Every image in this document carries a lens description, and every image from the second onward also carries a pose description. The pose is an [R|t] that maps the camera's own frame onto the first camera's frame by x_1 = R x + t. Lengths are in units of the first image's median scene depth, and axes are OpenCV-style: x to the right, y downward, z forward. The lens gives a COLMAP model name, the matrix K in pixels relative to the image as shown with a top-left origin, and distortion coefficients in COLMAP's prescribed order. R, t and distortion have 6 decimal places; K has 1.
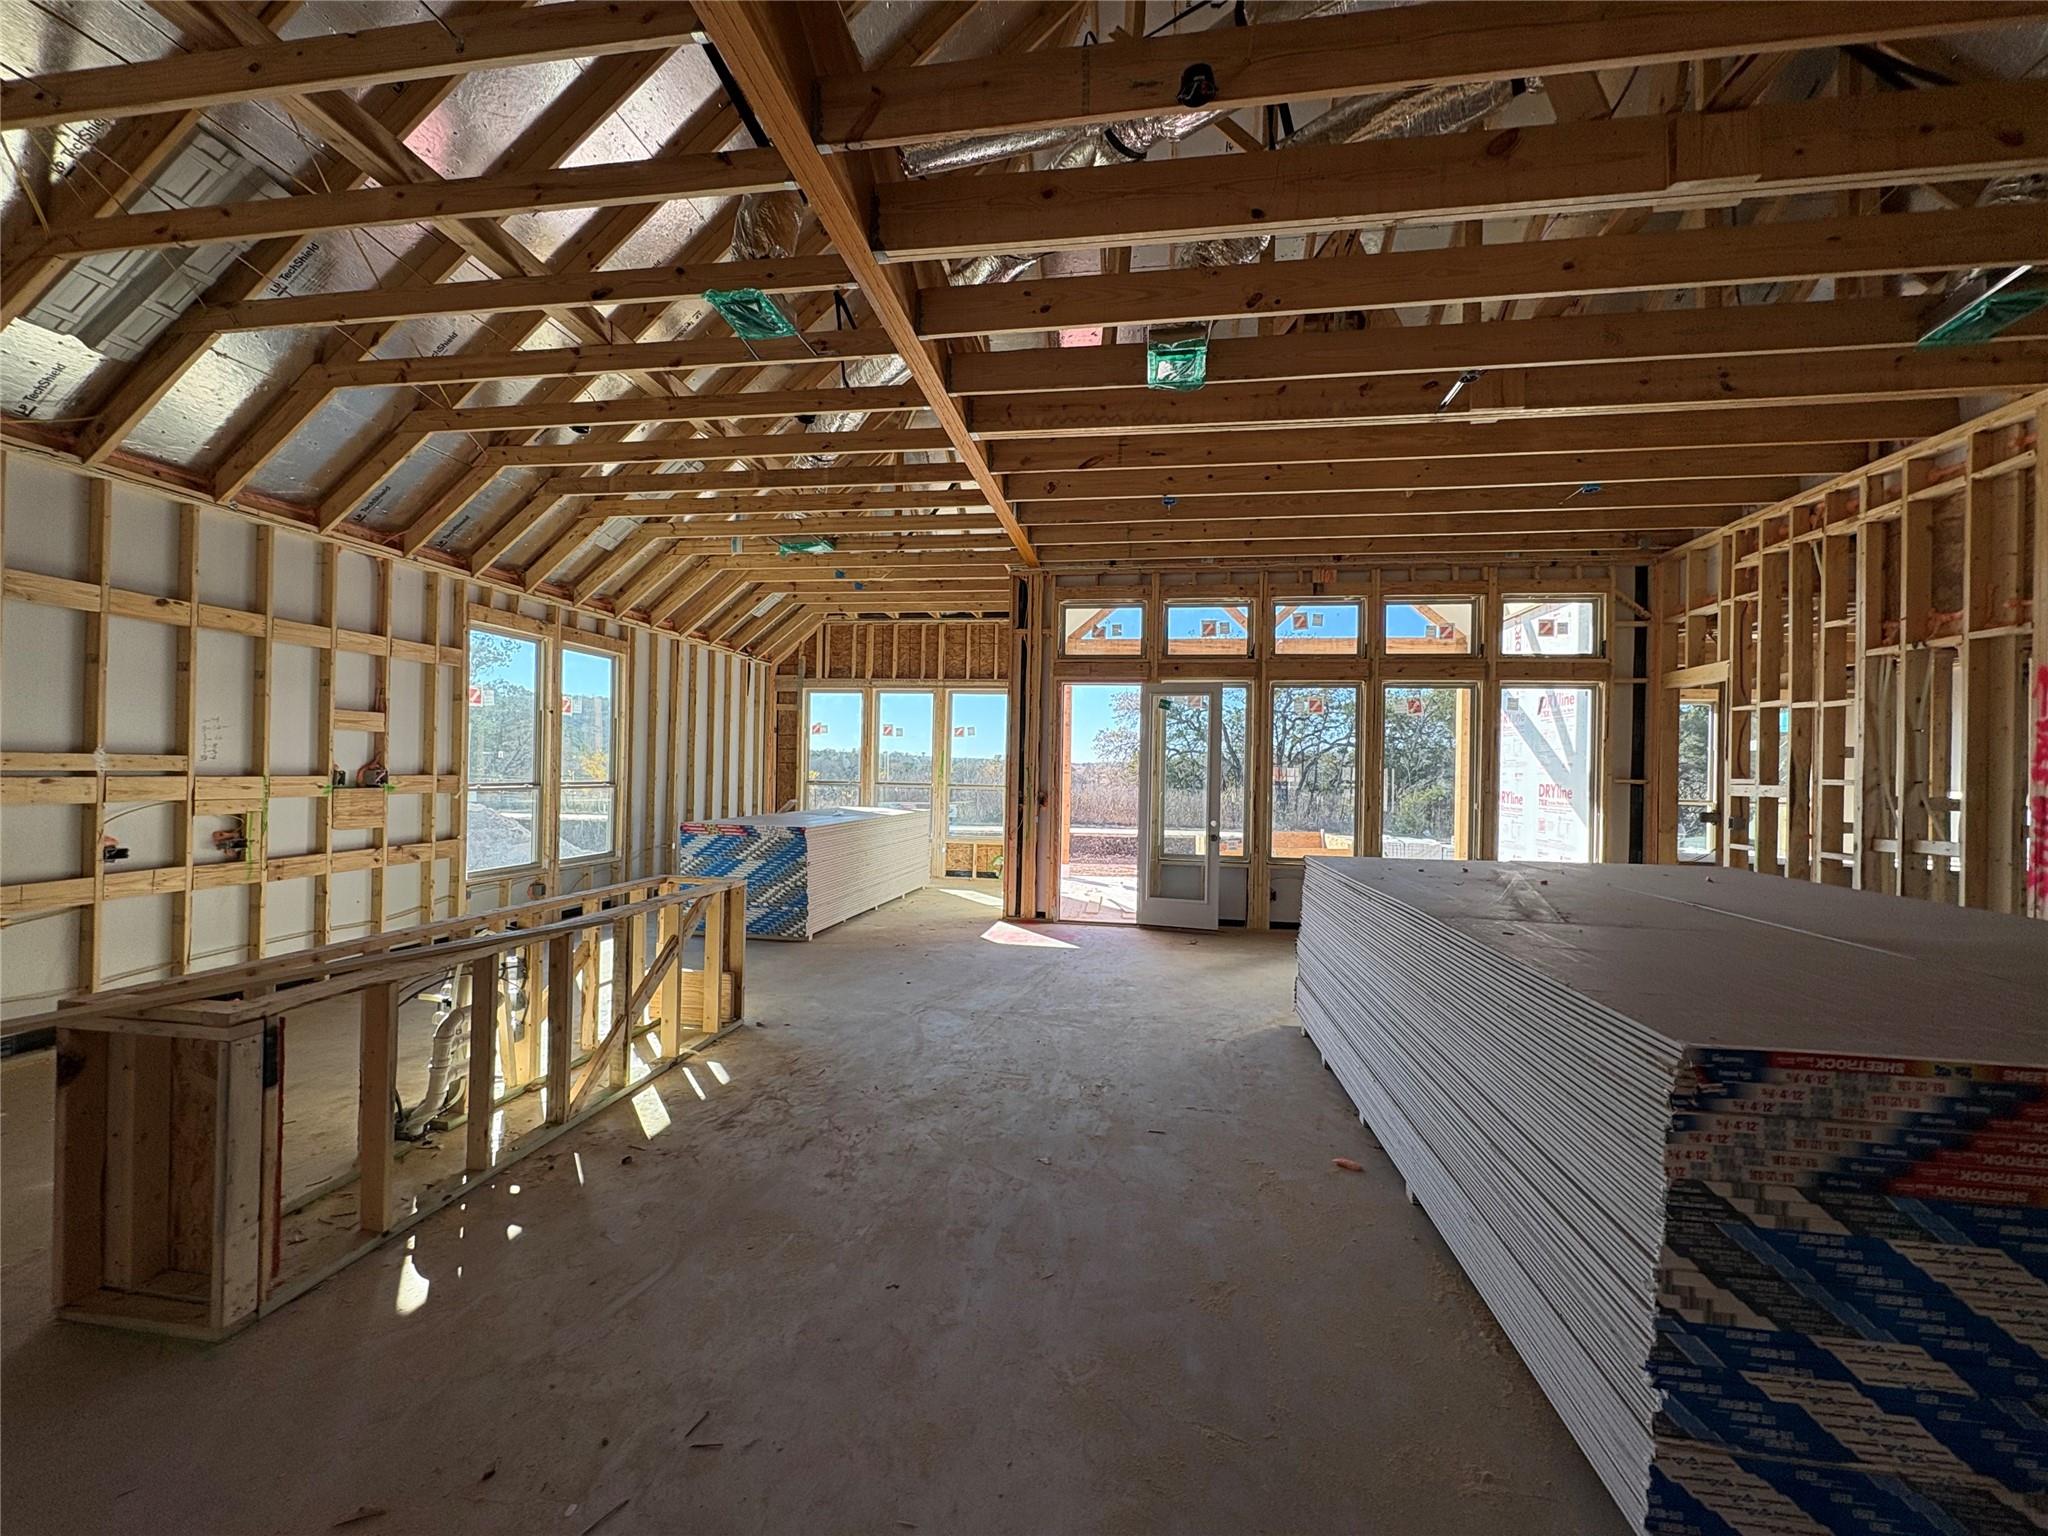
lens RADIAL K [[815.7, 0, 1024.0], [0, 815.7, 768.0], [0, 0, 1]] dist [0.000655, -0.000369]
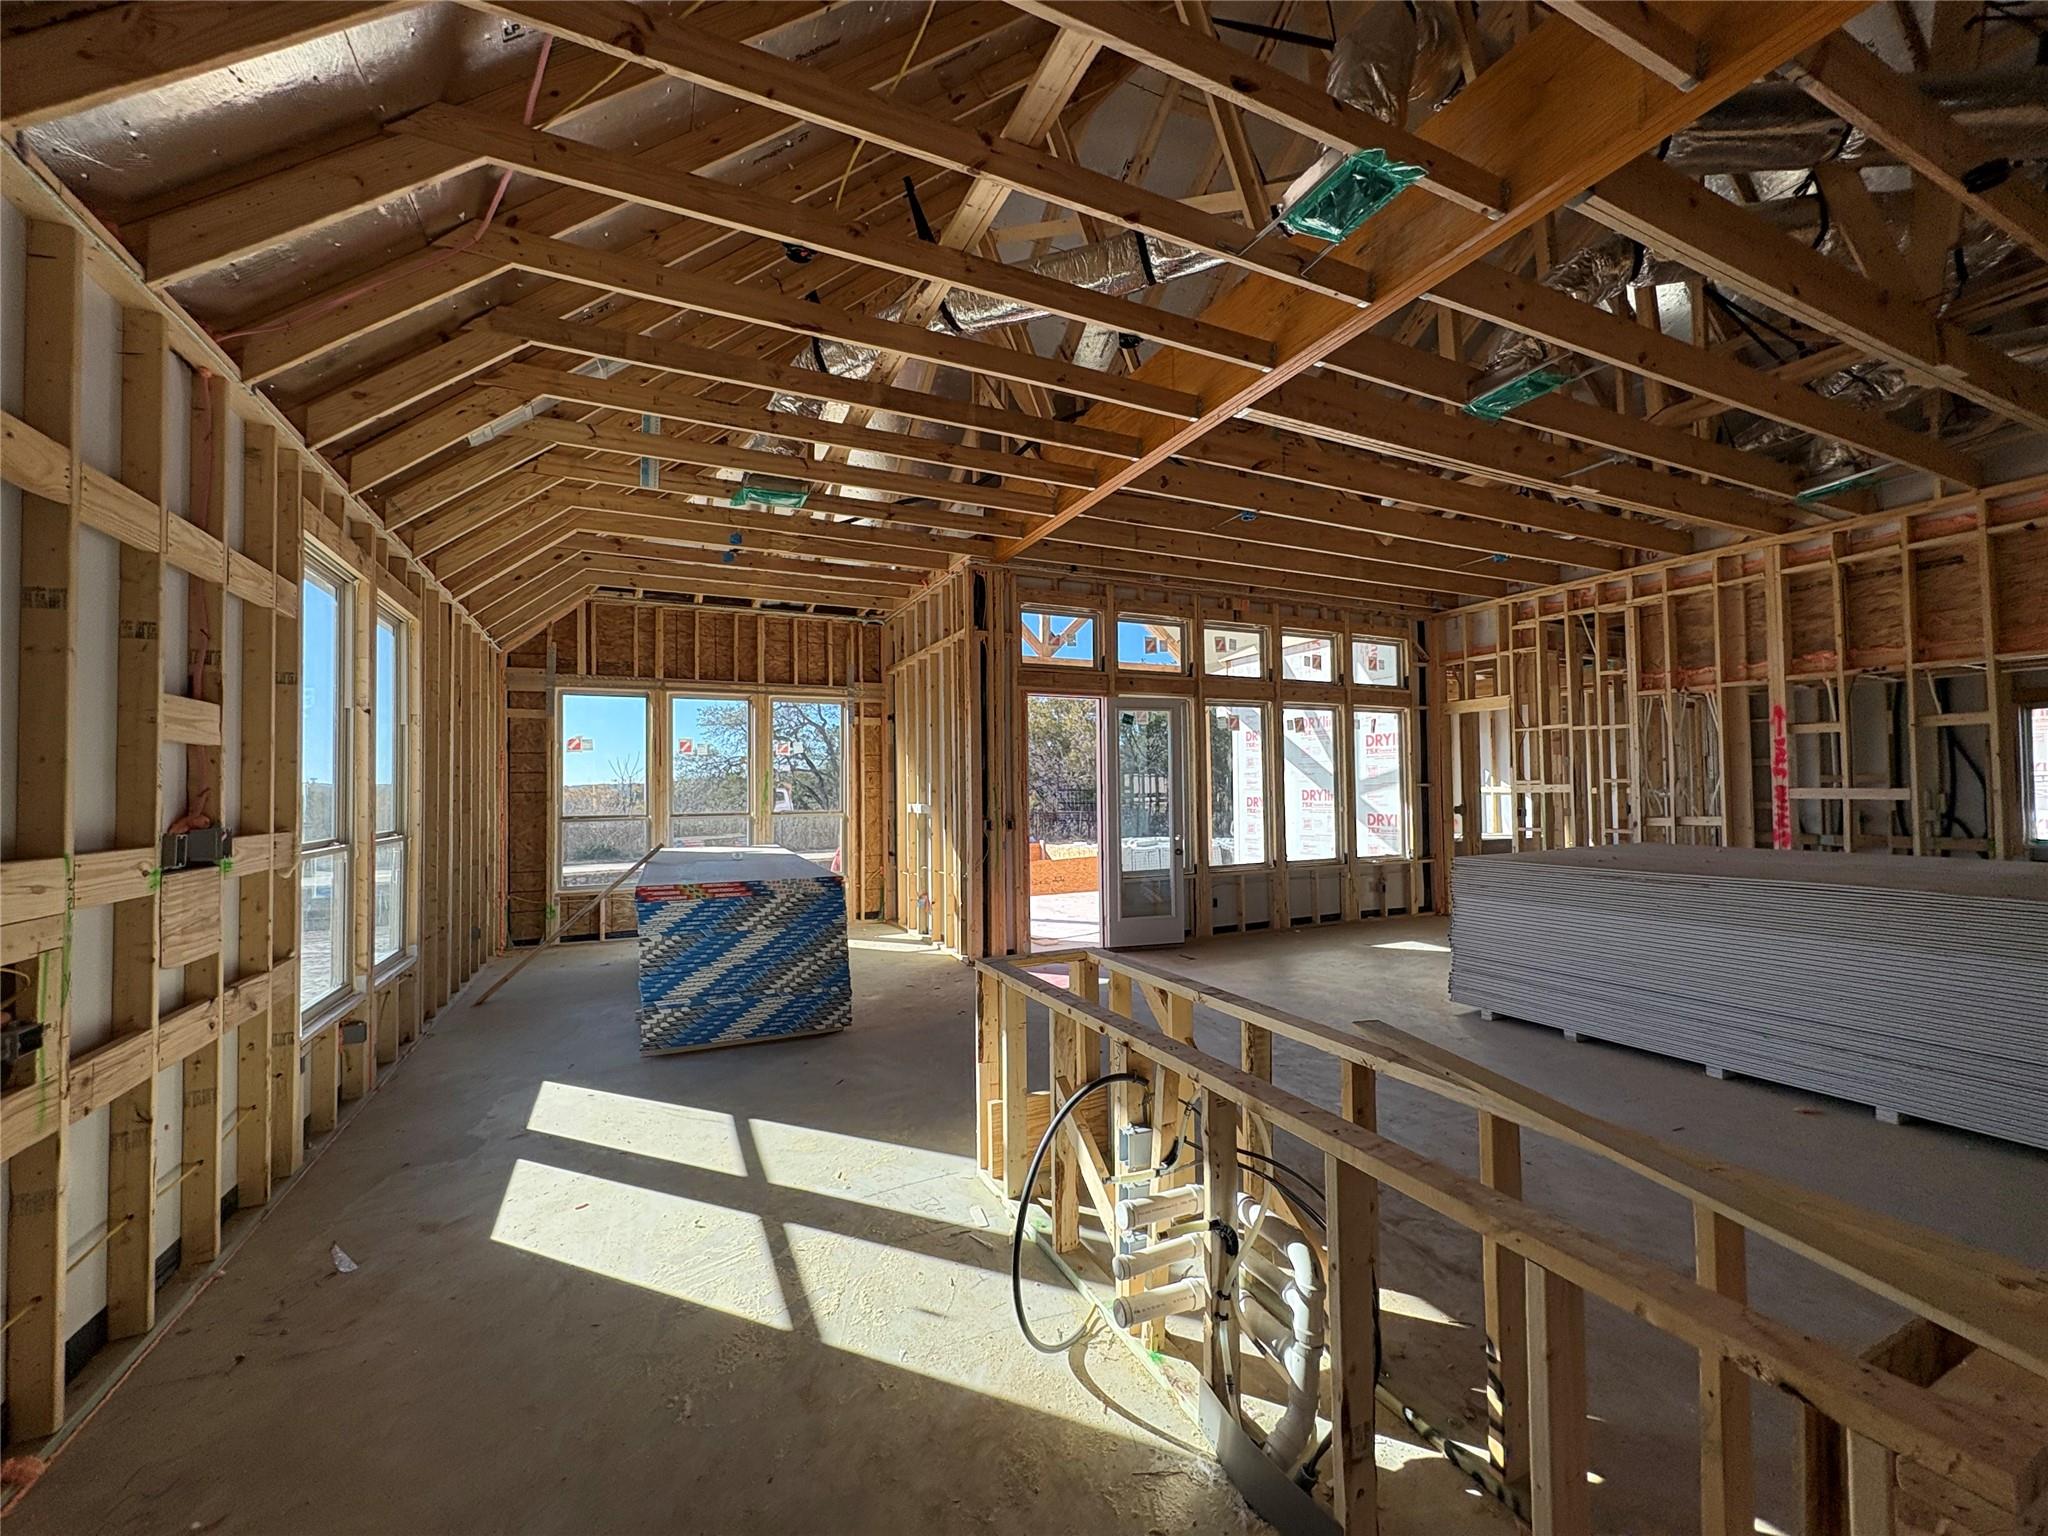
lens RADIAL K [[815.7, 0, 1024.0], [0, 815.7, 768.0], [0, 0, 1]] dist [0.000655, -0.000369]
pose [[0.827789, -0.014234, 0.560860, -0.505018], [0.026622, 0.999549, -0.013924, -0.009637], [-0.560408, 0.026457, 0.827794, 0.272566]]
